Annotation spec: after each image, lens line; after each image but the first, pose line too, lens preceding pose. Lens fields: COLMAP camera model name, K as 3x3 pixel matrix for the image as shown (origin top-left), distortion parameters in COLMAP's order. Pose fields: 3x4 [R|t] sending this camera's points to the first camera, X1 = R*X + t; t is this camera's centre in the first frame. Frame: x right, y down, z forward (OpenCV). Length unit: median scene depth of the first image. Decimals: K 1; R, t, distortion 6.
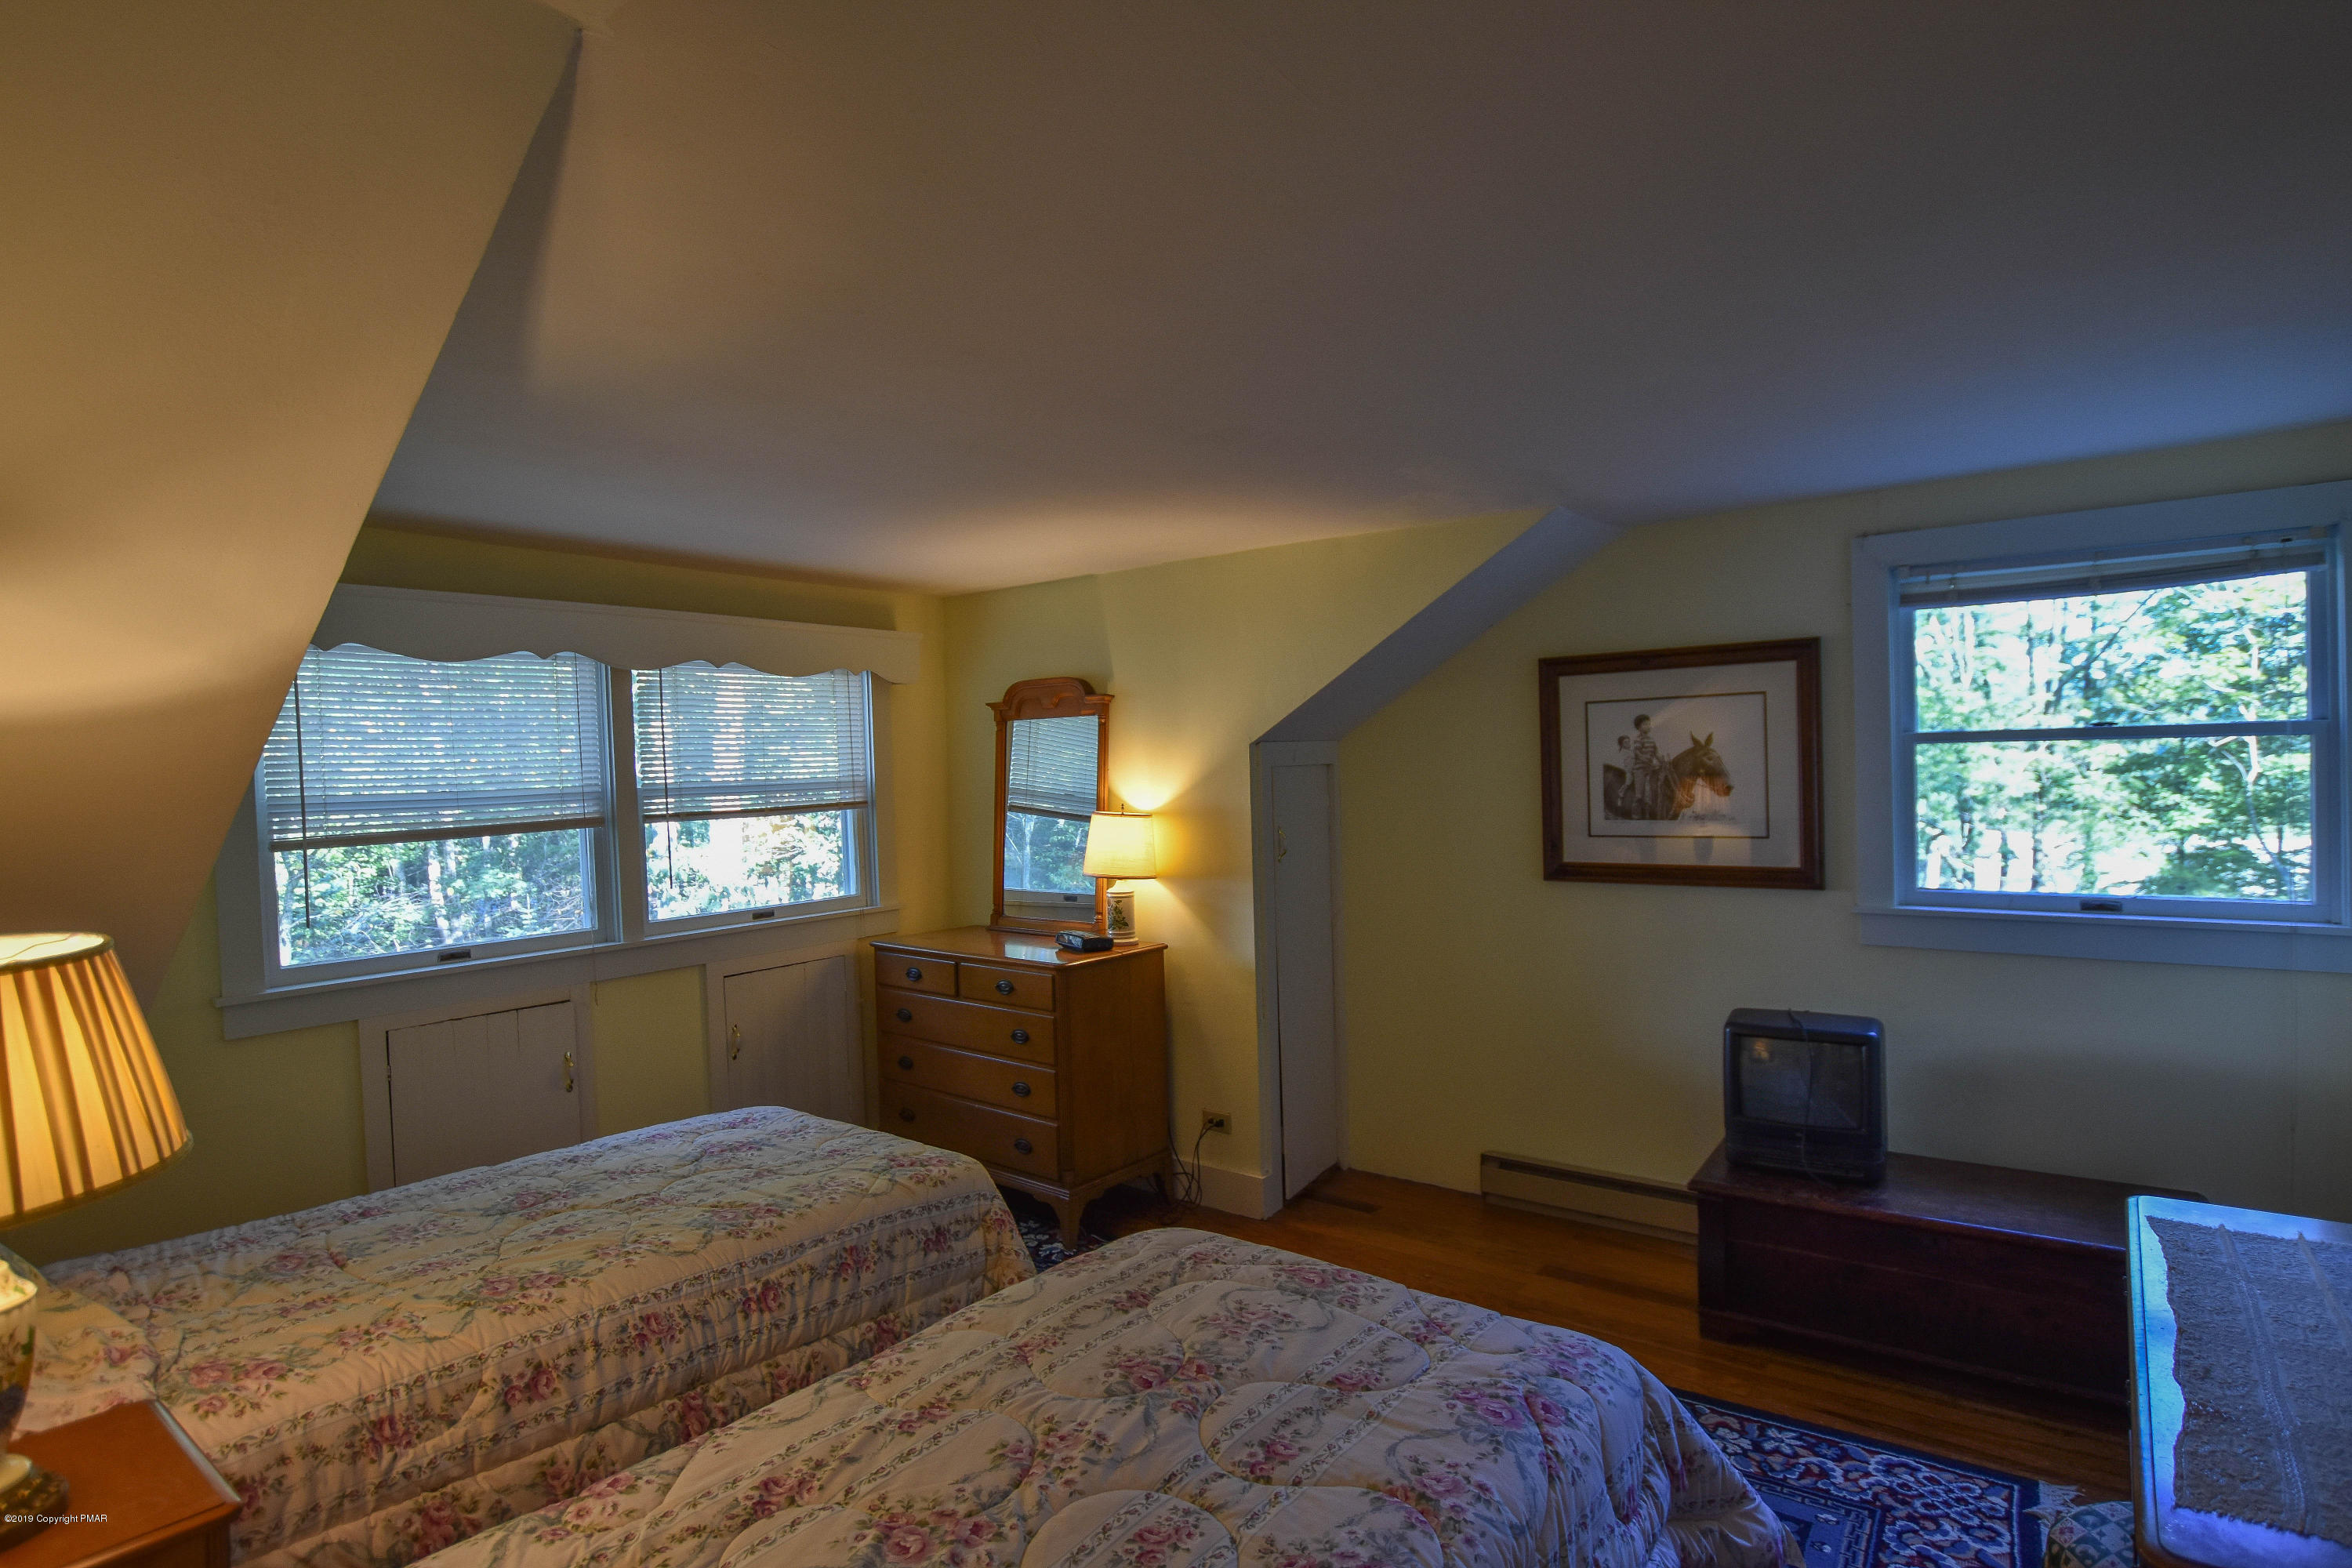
lens RADIAL K [[1193.3, 0, 1176.0], [0, 1193.3, 784.0], [0, 0, 1]] dist [-0.019730, 0.001697]
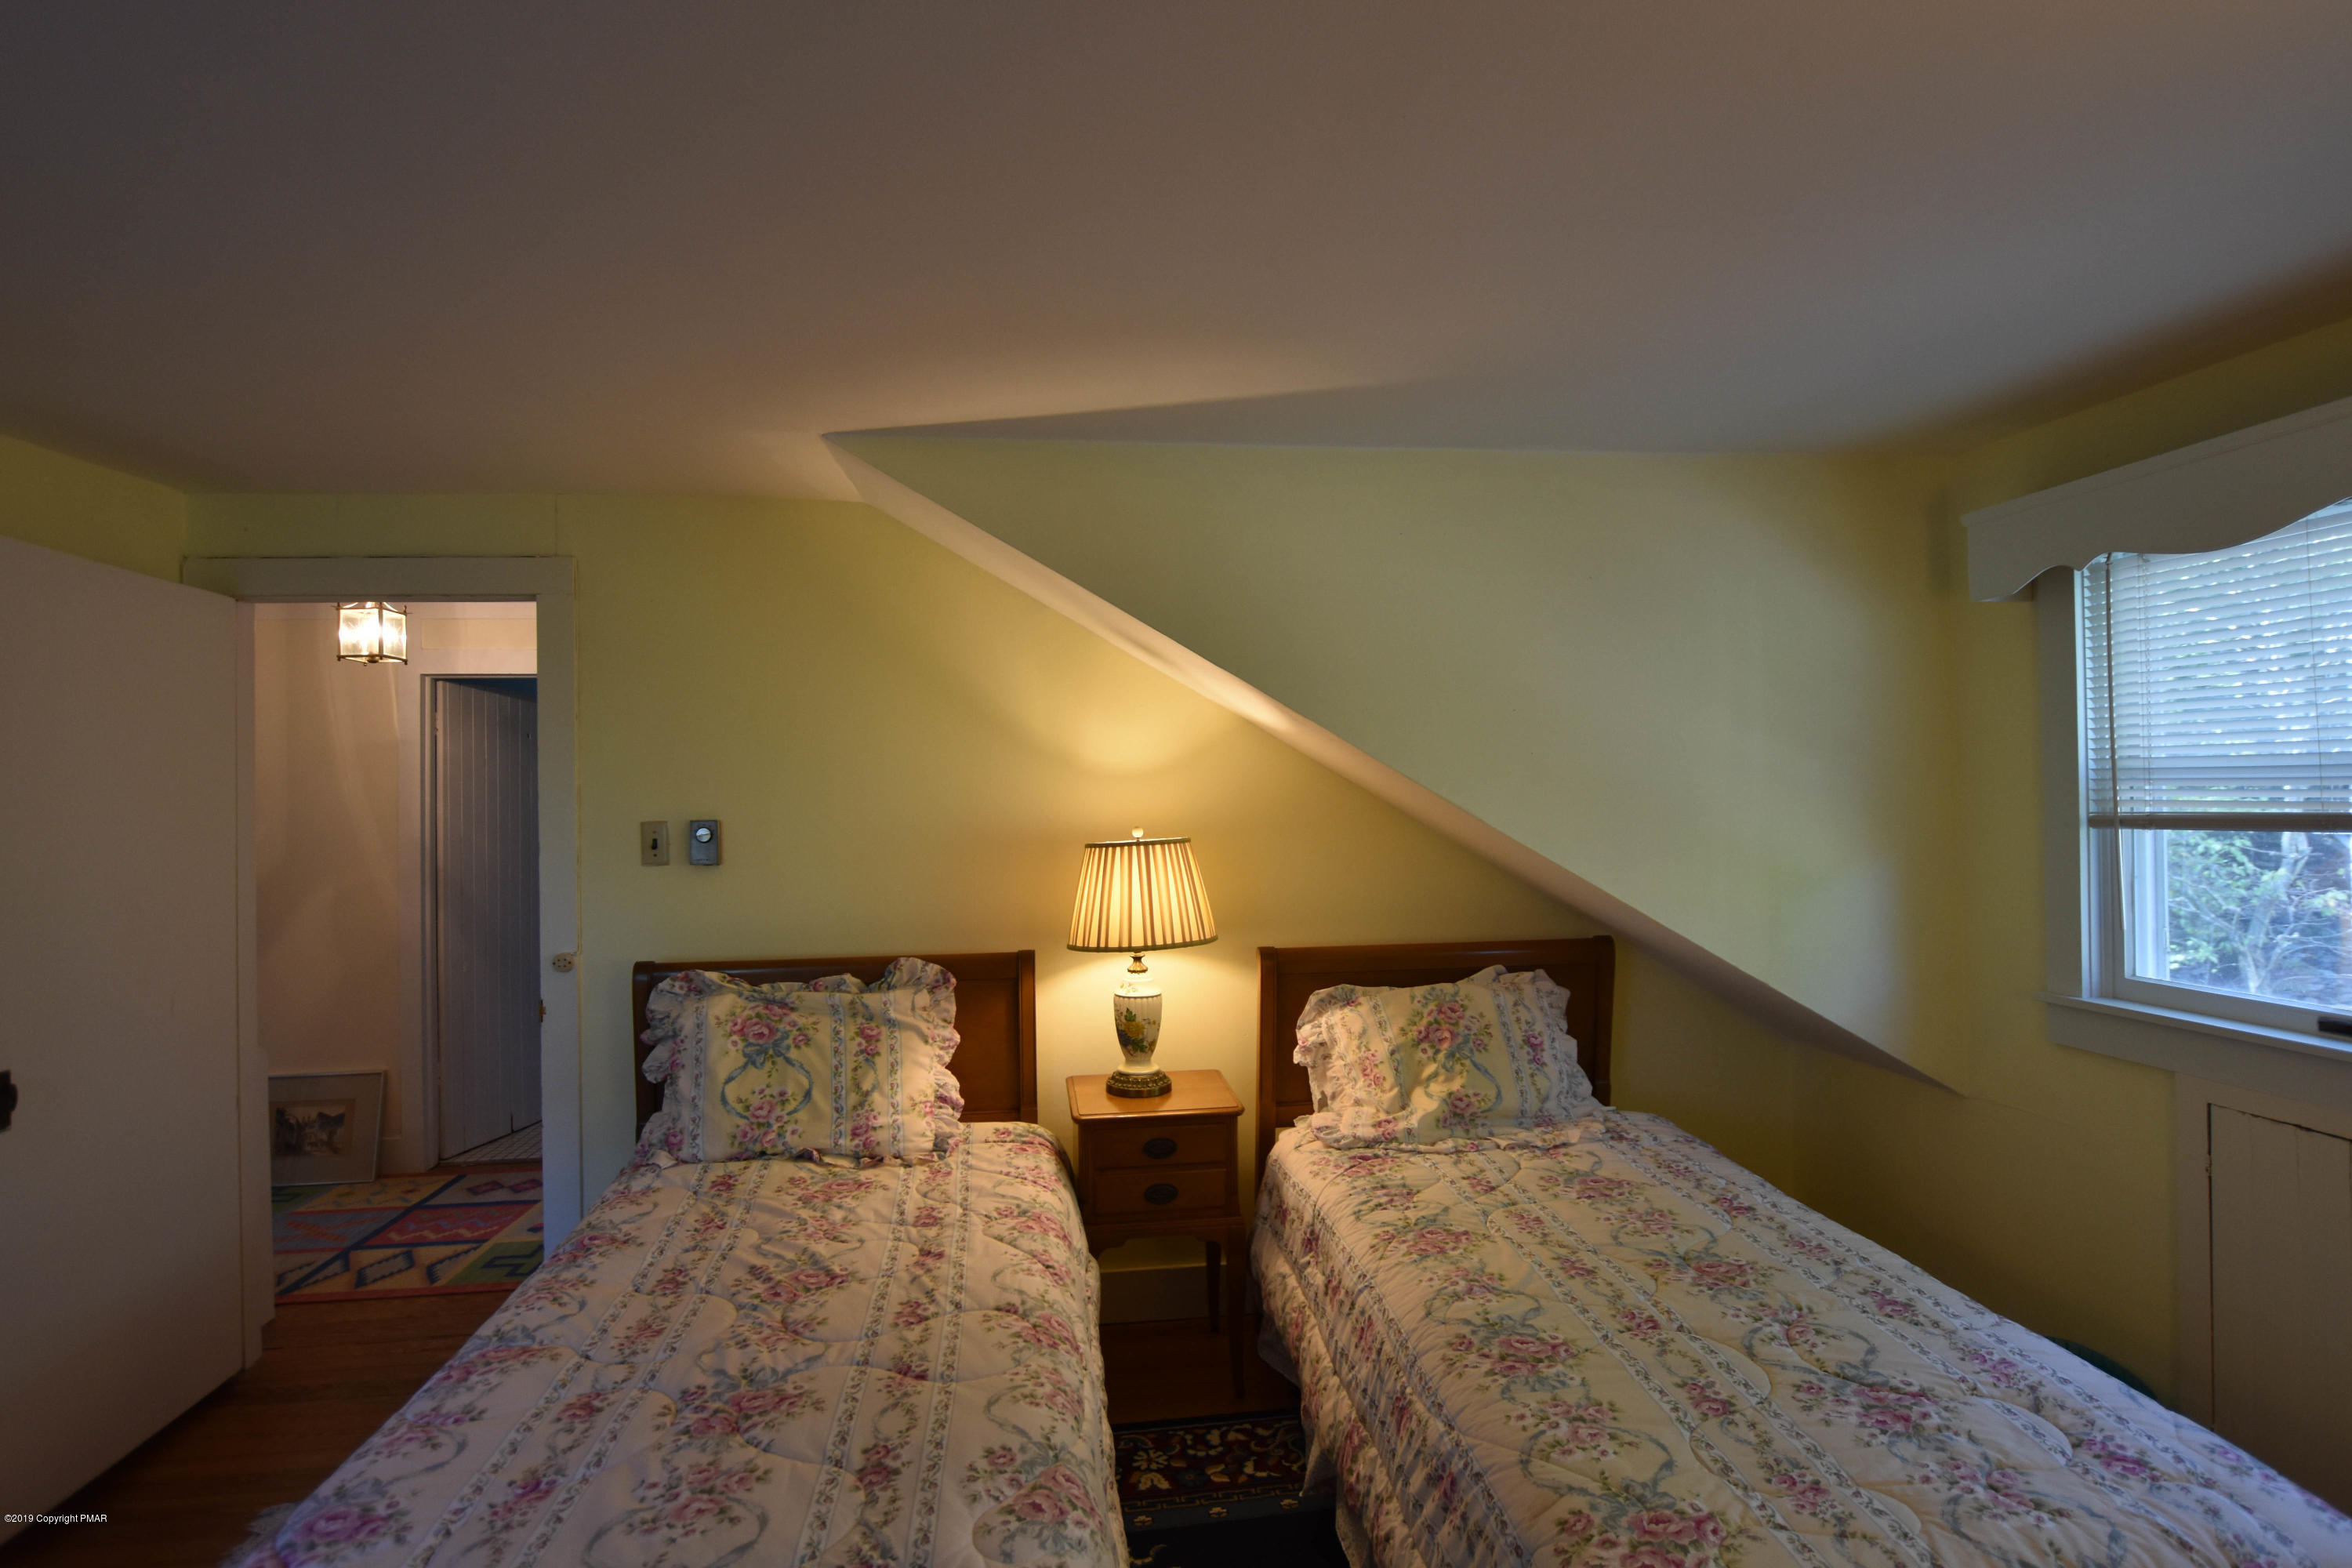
lens RADIAL K [[1193.3, 0, 1176.0], [0, 1193.3, 784.0], [0, 0, 1]] dist [-0.019730, 0.001697]
pose [[-0.699652, 0.036396, -0.713556, 0.431179], [0.025563, 0.999337, 0.025907, -0.013624], [0.714026, -0.000115, -0.700119, 2.040864]]
